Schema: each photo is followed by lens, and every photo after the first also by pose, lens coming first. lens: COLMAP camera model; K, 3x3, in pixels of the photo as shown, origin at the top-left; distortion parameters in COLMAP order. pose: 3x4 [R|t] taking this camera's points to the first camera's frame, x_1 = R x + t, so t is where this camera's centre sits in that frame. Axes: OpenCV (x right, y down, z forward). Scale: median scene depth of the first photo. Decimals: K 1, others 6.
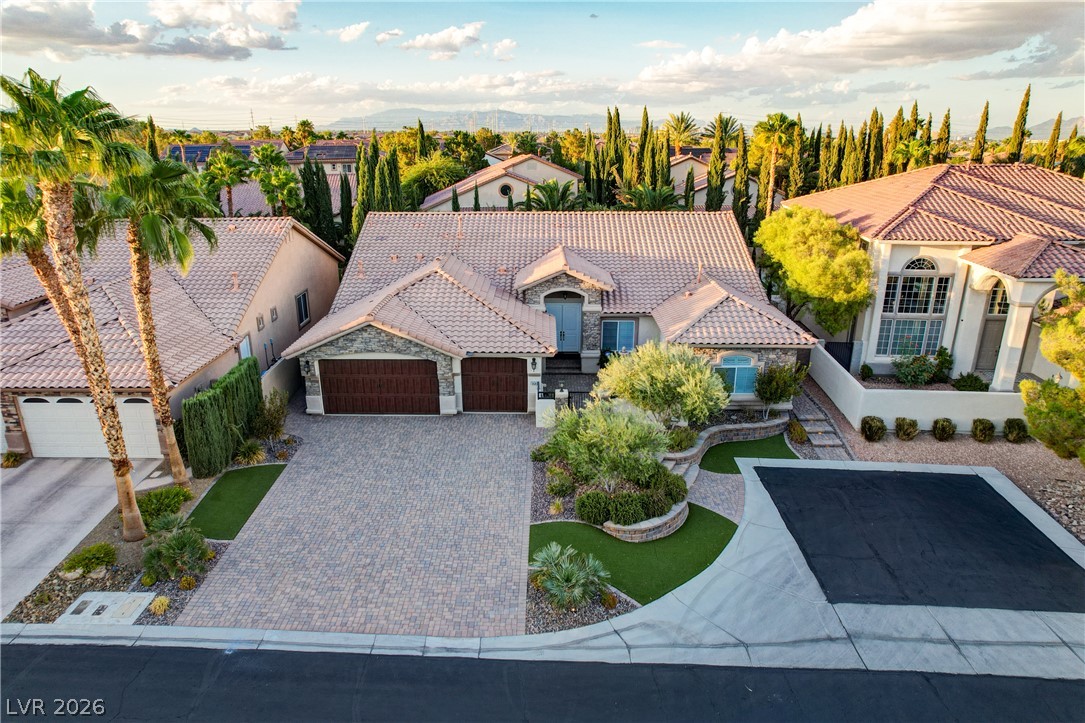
lens RADIAL K [[685.0, 0, 538.2], [0, 685.0, 391.6], [0, 0, 1]] dist [-0.068897, 0.055629]
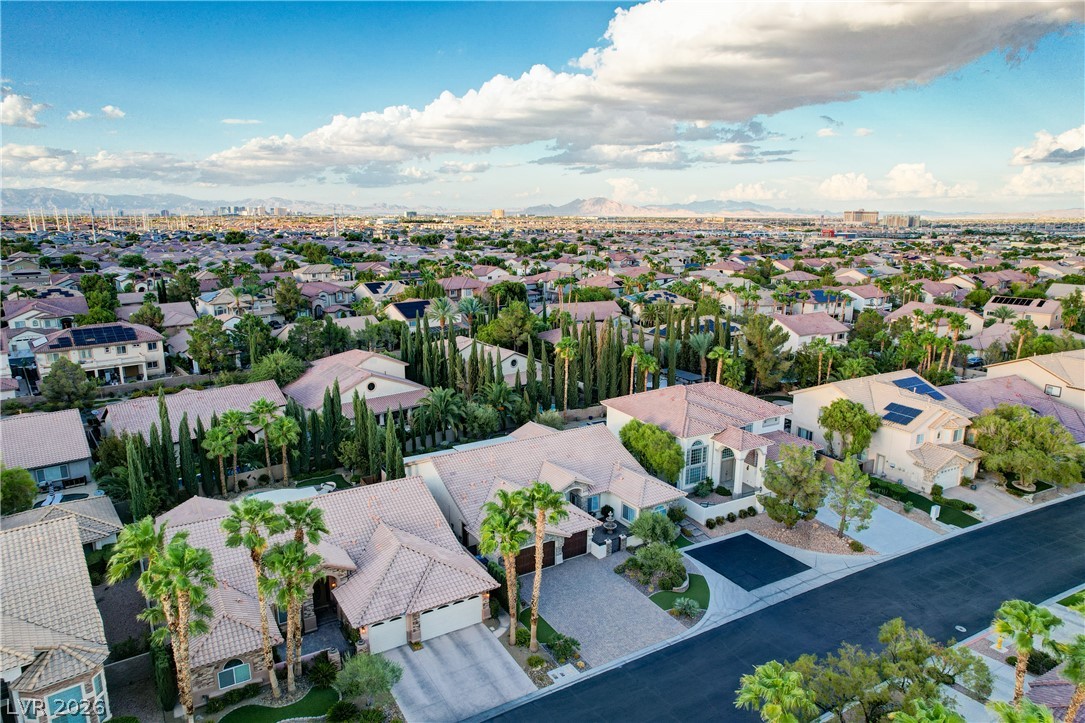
lens RADIAL K [[685.0, 0, 538.2], [0, 685.0, 391.6], [0, 0, 1]] dist [-0.068897, 0.055629]
pose [[0.846351, -0.135852, 0.515009, -1.479296], [0.190314, 0.980227, -0.054188, -0.476898], [-0.497464, 0.143875, 0.855470, -1.038961]]
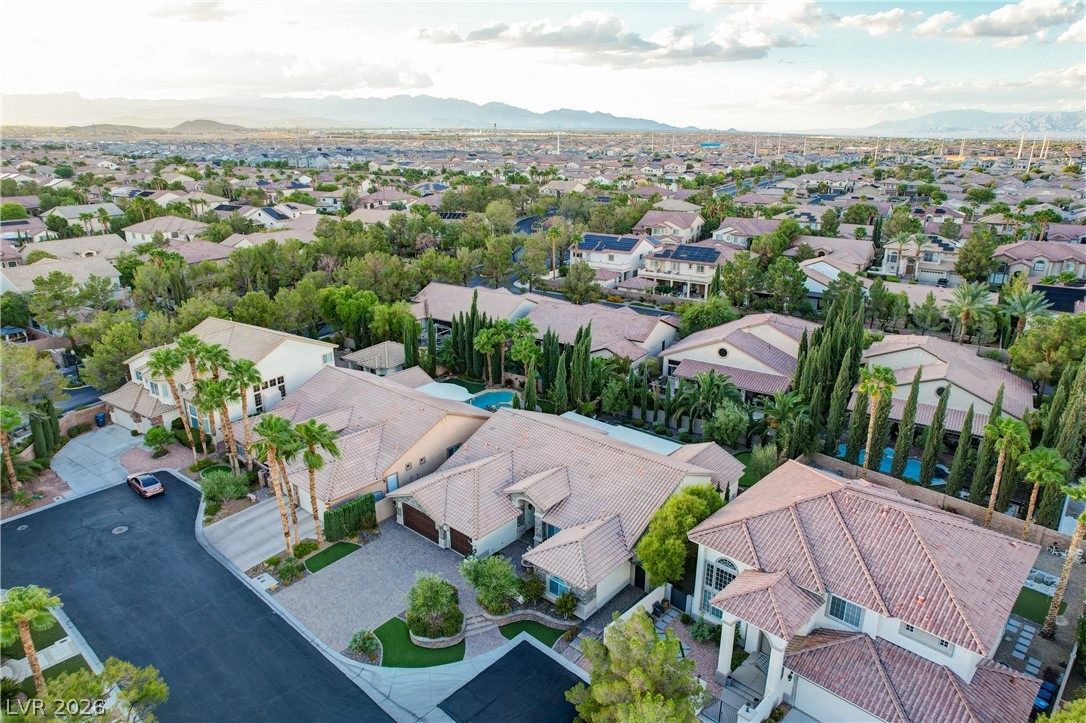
lens RADIAL K [[685.7, 0, 538.7], [0, 685.7, 391.6], [0, 0, 1]] dist [-0.068897, 0.055629]
pose [[0.762501, 0.233023, -0.603566, 1.458961], [-0.236050, 0.968779, 0.075815, -0.773181], [0.602389, 0.084663, 0.793700, -0.554064]]
